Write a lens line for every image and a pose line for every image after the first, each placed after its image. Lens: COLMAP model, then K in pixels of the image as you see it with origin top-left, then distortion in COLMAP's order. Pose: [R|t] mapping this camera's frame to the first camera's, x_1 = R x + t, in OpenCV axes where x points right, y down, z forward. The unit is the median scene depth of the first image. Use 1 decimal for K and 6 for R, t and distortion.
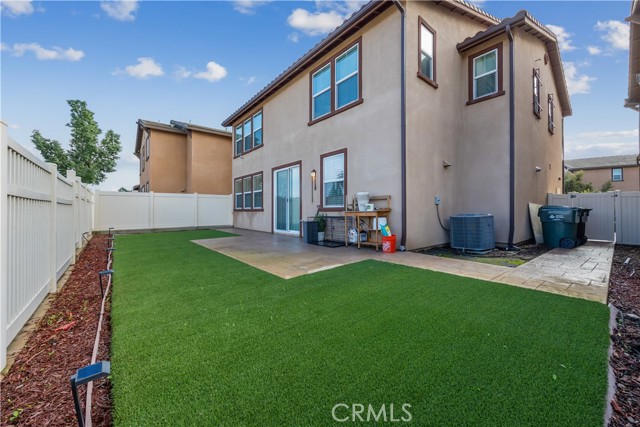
lens RADIAL K [[245.6, 0, 316.7], [0, 245.6, 207.3], [0, 0, 1]] dist [-0.003709, 0.000013]
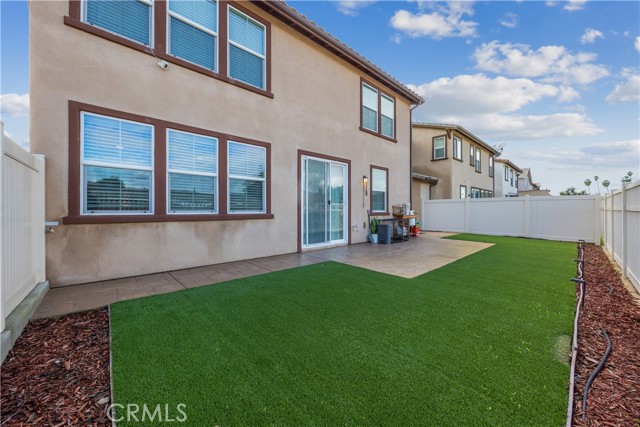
lens RADIAL K [[245.6, 0, 317.2], [0, 245.6, 216.5], [0, 0, 1]] dist [-0.003709, 0.000013]
pose [[-0.050685, 0.001806, 0.998713, -0.917739], [0.008997, 0.999959, -0.001351, 0.015567], [-0.998674, 0.008917, -0.050700, 1.115524]]
